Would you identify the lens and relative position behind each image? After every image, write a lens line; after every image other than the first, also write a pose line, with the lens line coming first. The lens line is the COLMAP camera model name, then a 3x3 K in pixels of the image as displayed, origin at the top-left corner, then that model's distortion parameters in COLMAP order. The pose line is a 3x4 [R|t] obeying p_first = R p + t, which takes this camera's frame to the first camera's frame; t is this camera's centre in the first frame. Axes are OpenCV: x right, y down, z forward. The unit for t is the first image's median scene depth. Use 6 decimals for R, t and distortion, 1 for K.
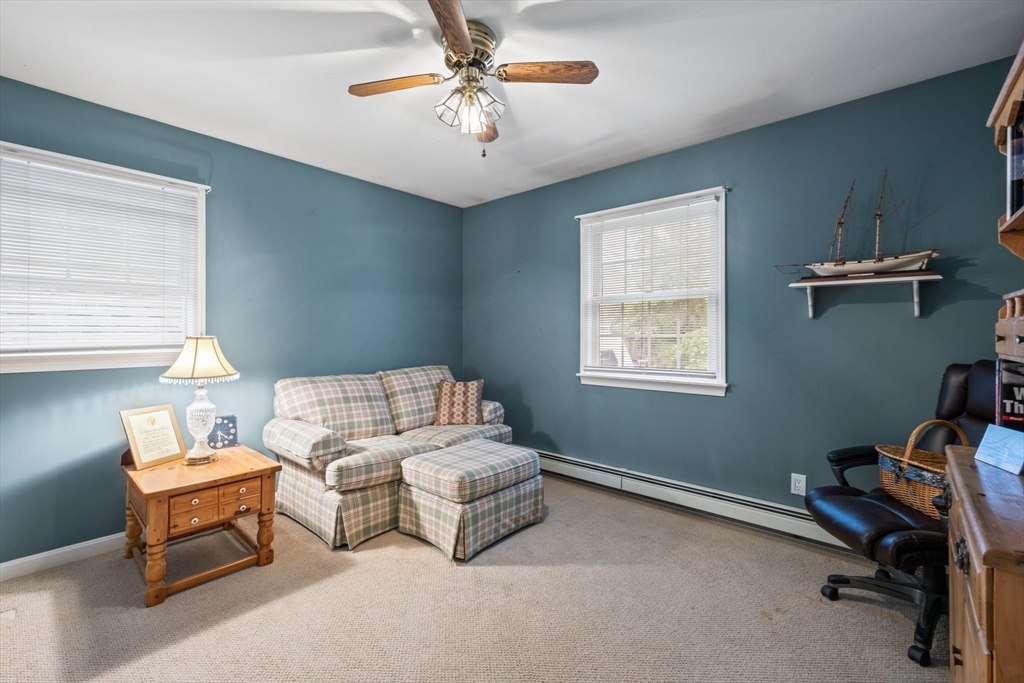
lens RADIAL K [[437.8, 0, 514.2], [0, 437.8, 336.5], [0, 0, 1]] dist [-0.000336, -0.000216]
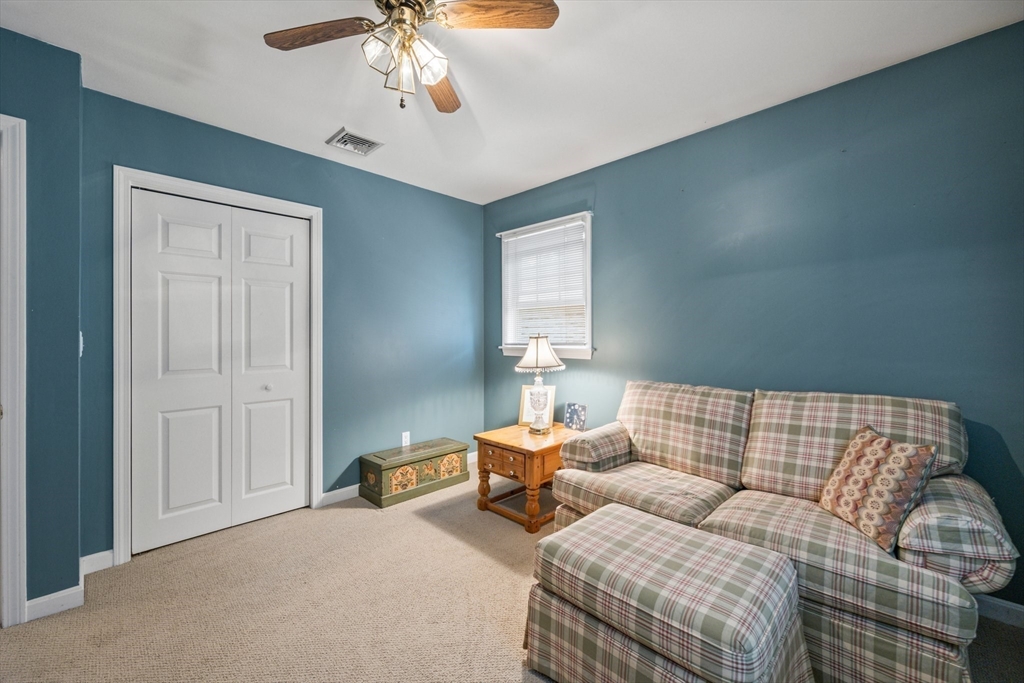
lens RADIAL K [[411.0, 0, 504.1], [0, 411.0, 339.9], [0, 0, 1]] dist [-0.000236, -0.000179]
pose [[-0.069355, 0.010487, -0.997537, 0.399920], [-0.003682, 0.999935, 0.010769, -0.002145], [0.997585, 0.004420, -0.069312, 0.764210]]
